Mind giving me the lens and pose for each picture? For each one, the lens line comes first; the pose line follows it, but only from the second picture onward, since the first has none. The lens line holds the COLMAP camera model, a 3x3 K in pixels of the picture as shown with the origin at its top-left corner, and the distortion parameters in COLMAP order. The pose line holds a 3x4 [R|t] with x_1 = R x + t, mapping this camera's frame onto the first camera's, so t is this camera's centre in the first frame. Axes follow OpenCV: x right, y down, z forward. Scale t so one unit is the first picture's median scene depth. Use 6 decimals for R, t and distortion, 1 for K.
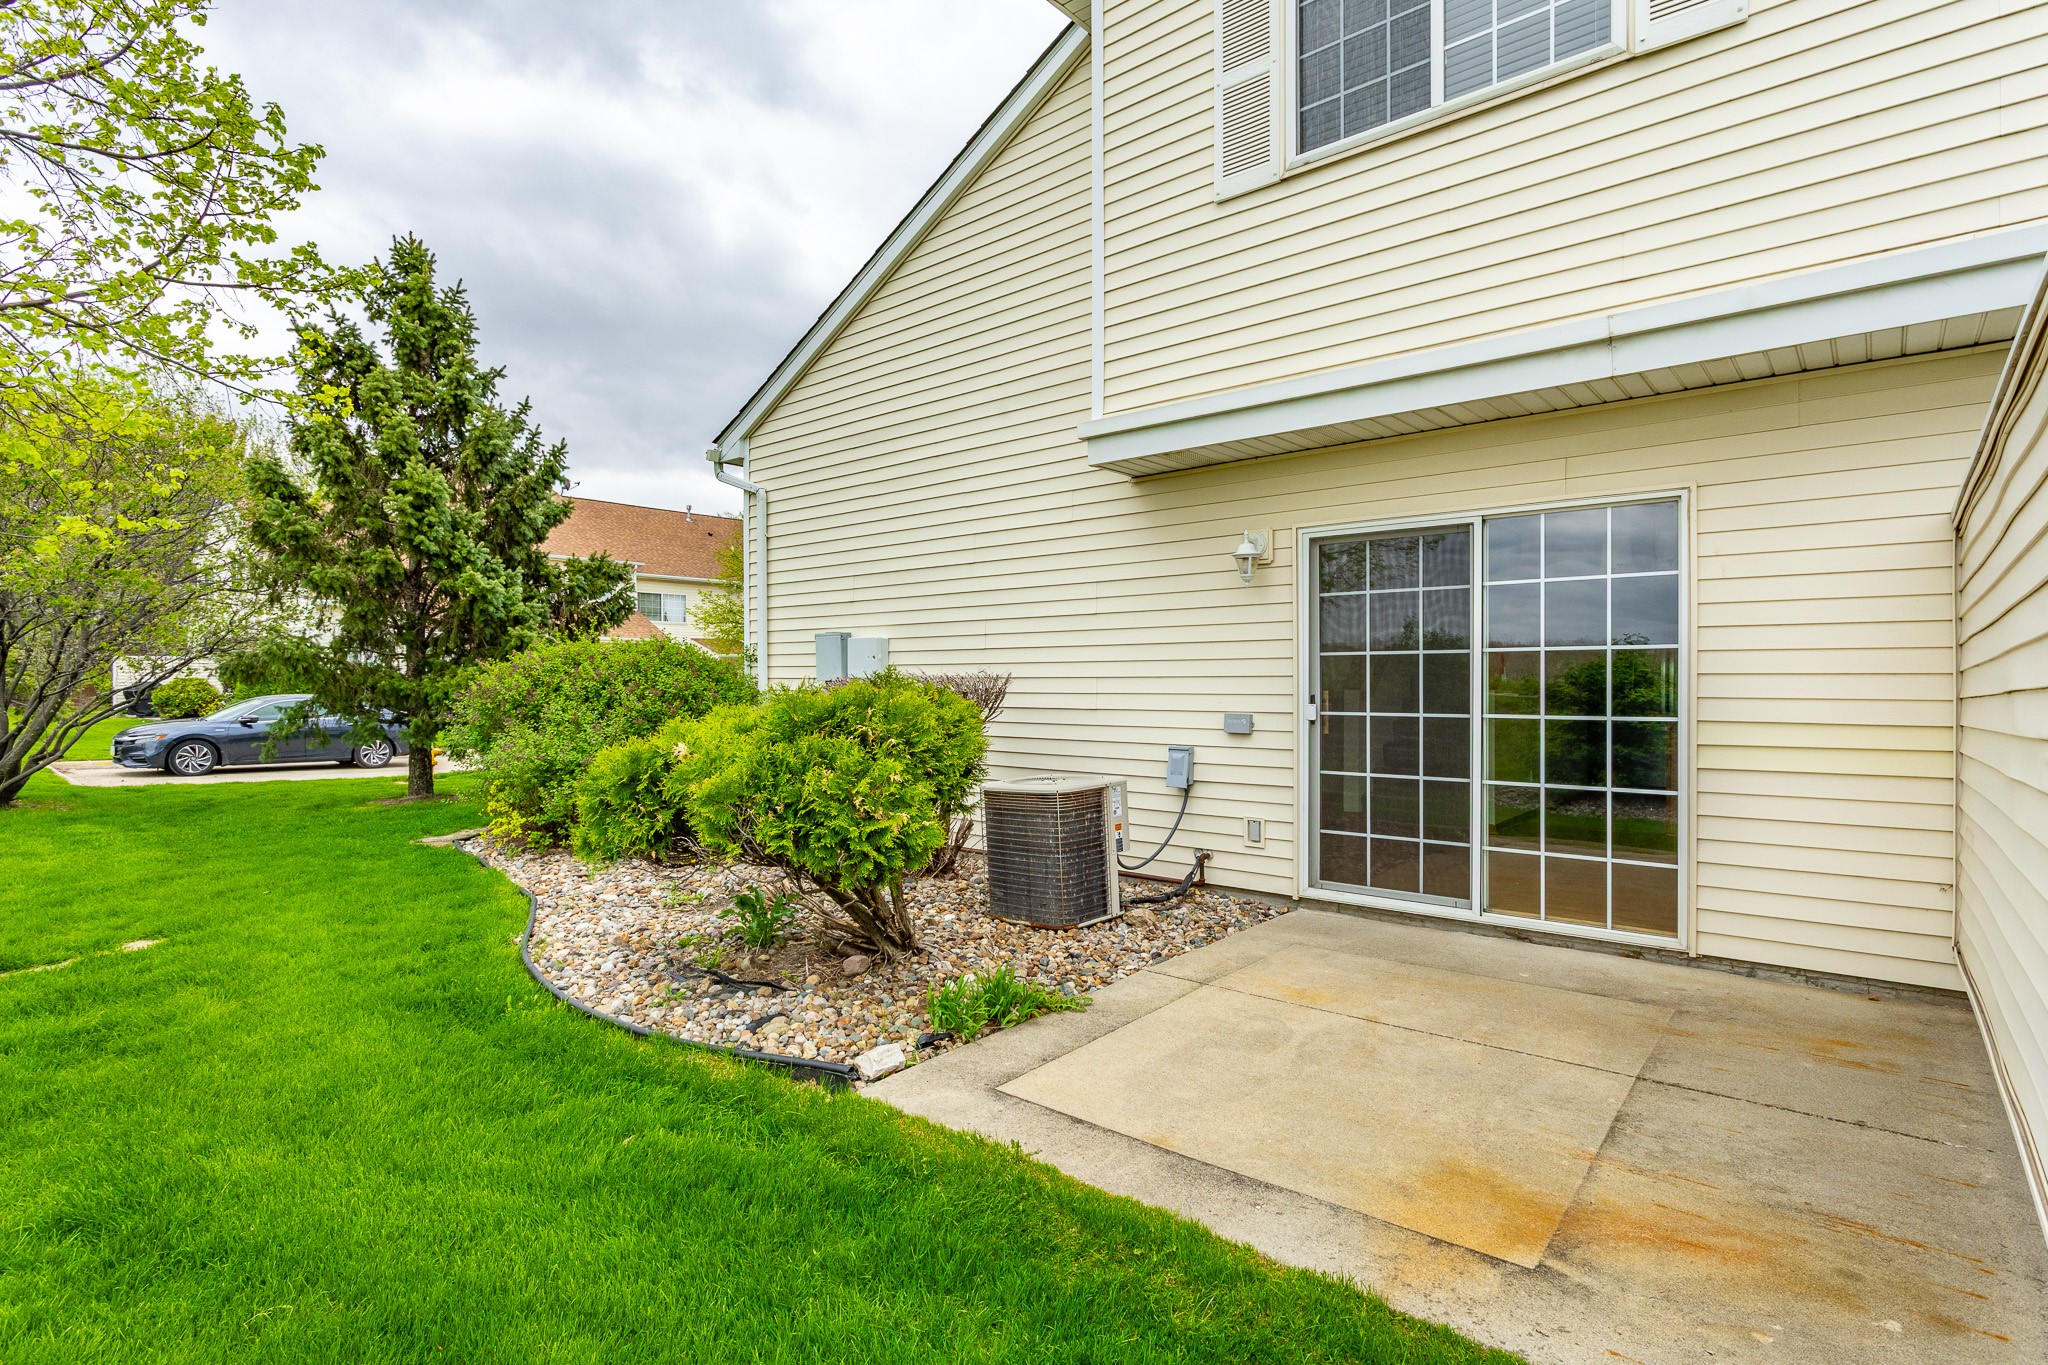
lens RADIAL K [[1010.0, 0, 1012.6], [0, 1010.0, 676.5], [0, 0, 1]] dist [-0.019458, 0.012356]
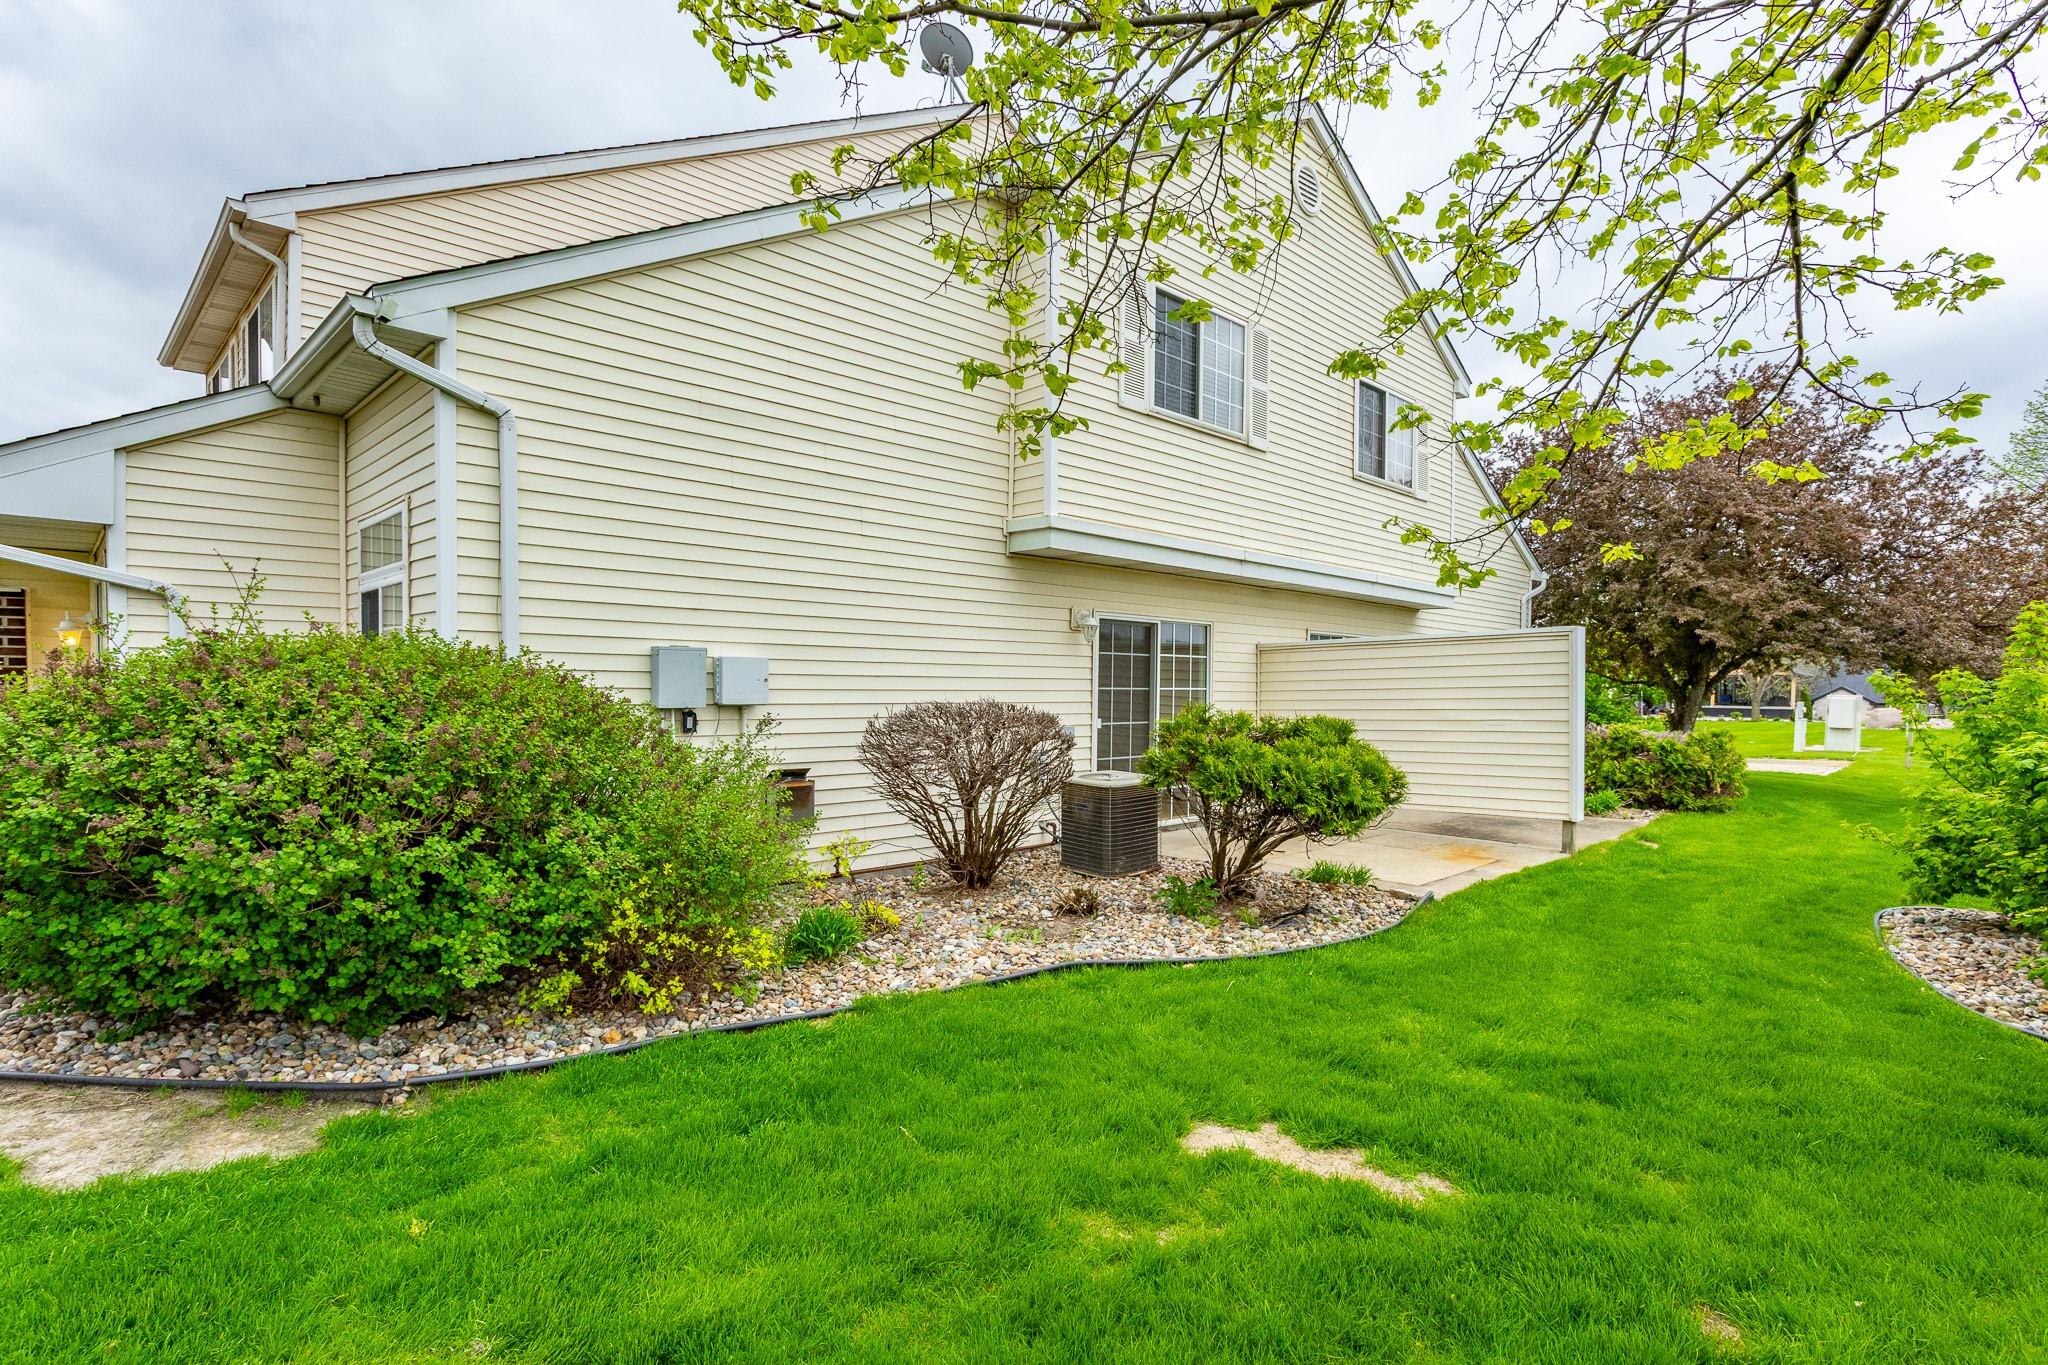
lens RADIAL K [[1010.0, 0, 1021.2], [0, 1010.0, 697.2], [0, 0, 1]] dist [-0.019458, 0.012356]
pose [[0.079773, -0.011716, 0.996744, -1.494992], [-0.015106, 0.999802, 0.012961, -0.030120], [-0.996699, -0.016091, 0.079580, 1.087097]]
